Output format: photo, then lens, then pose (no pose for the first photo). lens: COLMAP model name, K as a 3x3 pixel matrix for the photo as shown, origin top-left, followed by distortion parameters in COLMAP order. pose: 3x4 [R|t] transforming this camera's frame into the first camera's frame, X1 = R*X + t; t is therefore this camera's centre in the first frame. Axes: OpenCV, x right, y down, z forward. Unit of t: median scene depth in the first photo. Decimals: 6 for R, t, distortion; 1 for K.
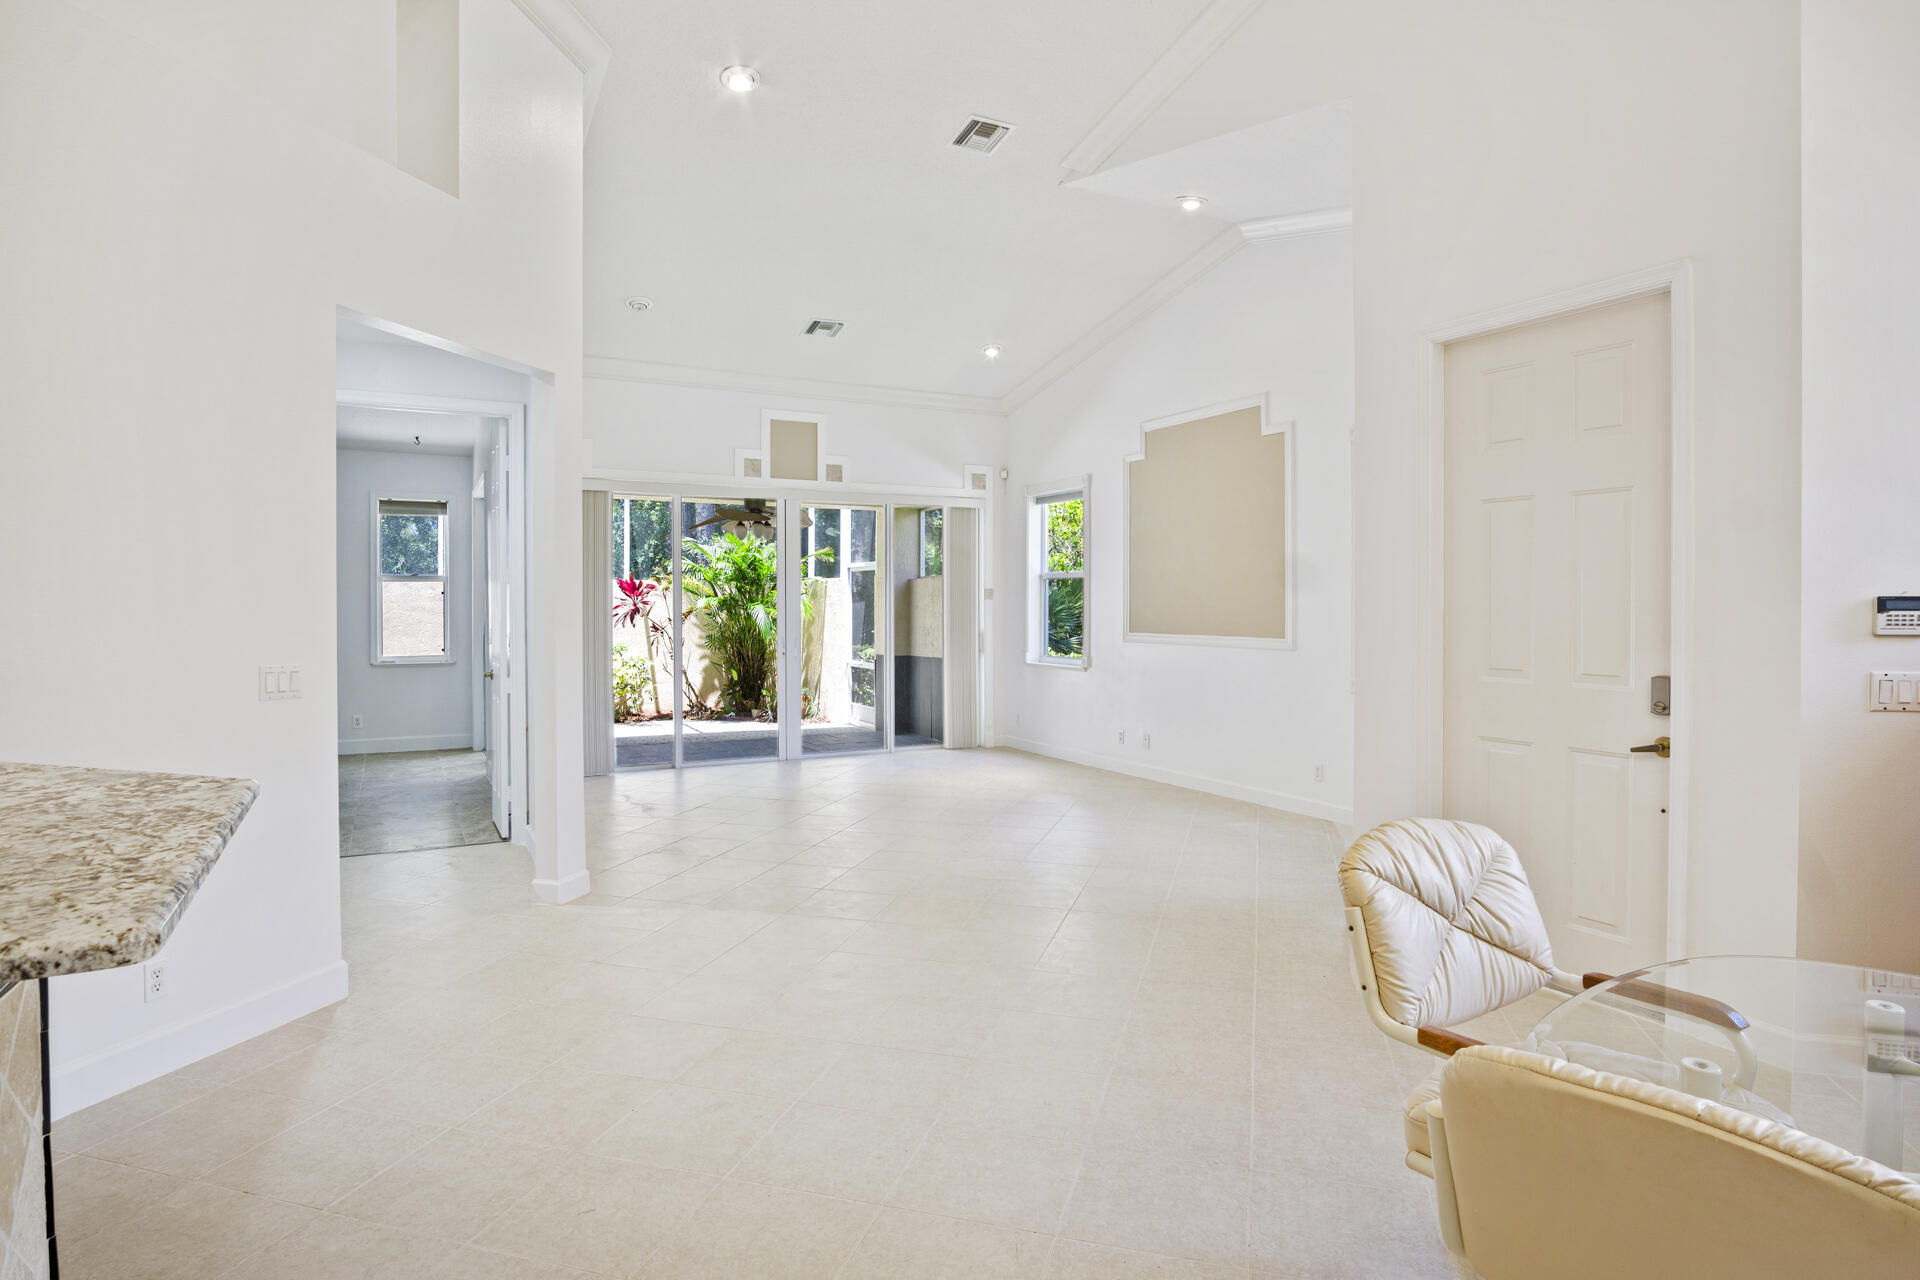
lens RADIAL K [[1039.1, 0, 939.2], [0, 1039.1, 615.2], [0, 0, 1]] dist [-0.031362, 0.006269]
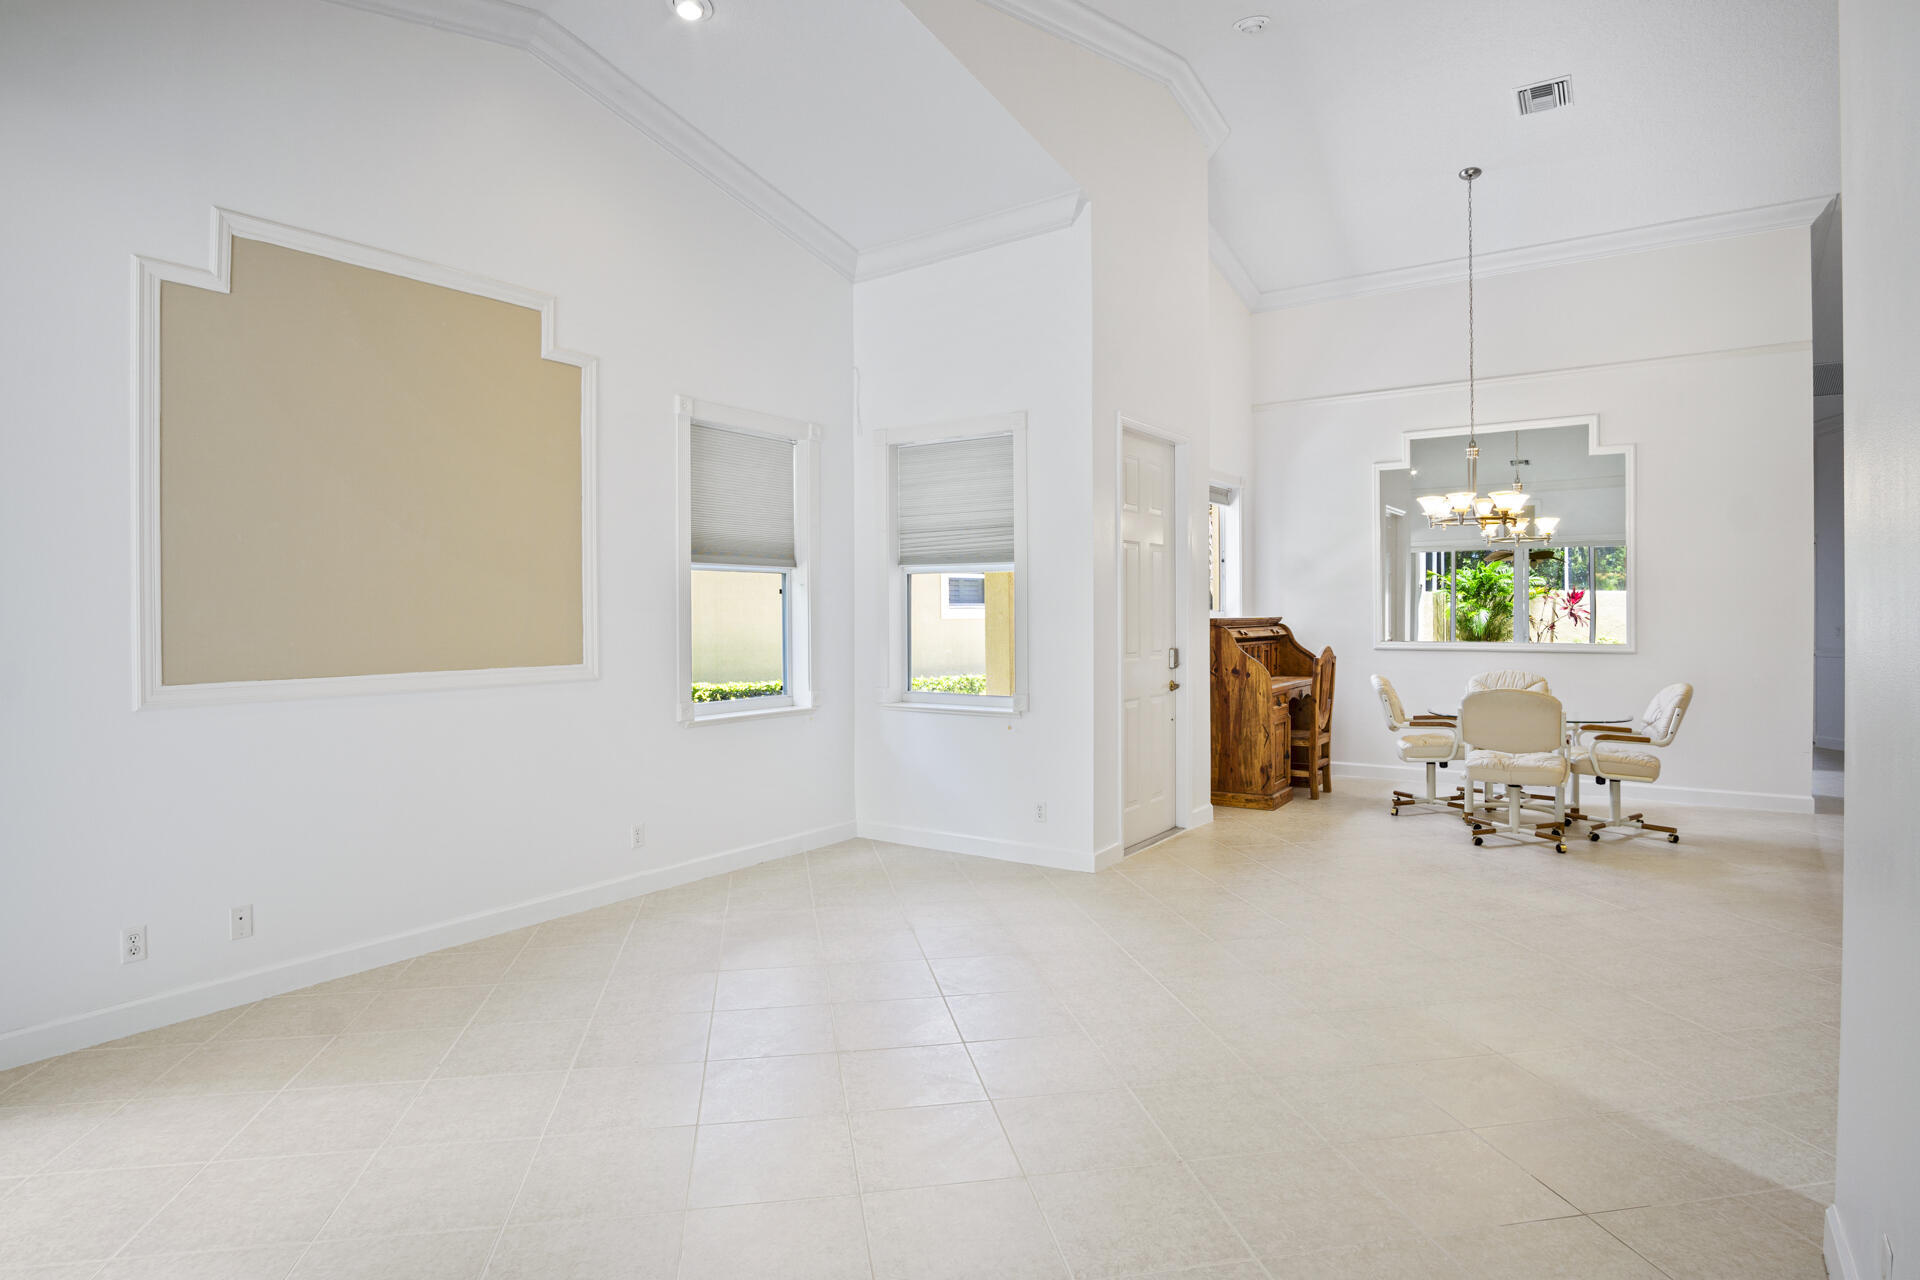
lens RADIAL K [[1039.1, 0, 946.2], [0, 1039.1, 626.1], [0, 0, 1]] dist [-0.031362, 0.006269]
pose [[-0.451439, -0.010352, 0.892242, -0.280318], [0.016486, 0.999665, 0.019940, -0.009192], [-0.892150, 0.023711, -0.451117, 0.774704]]
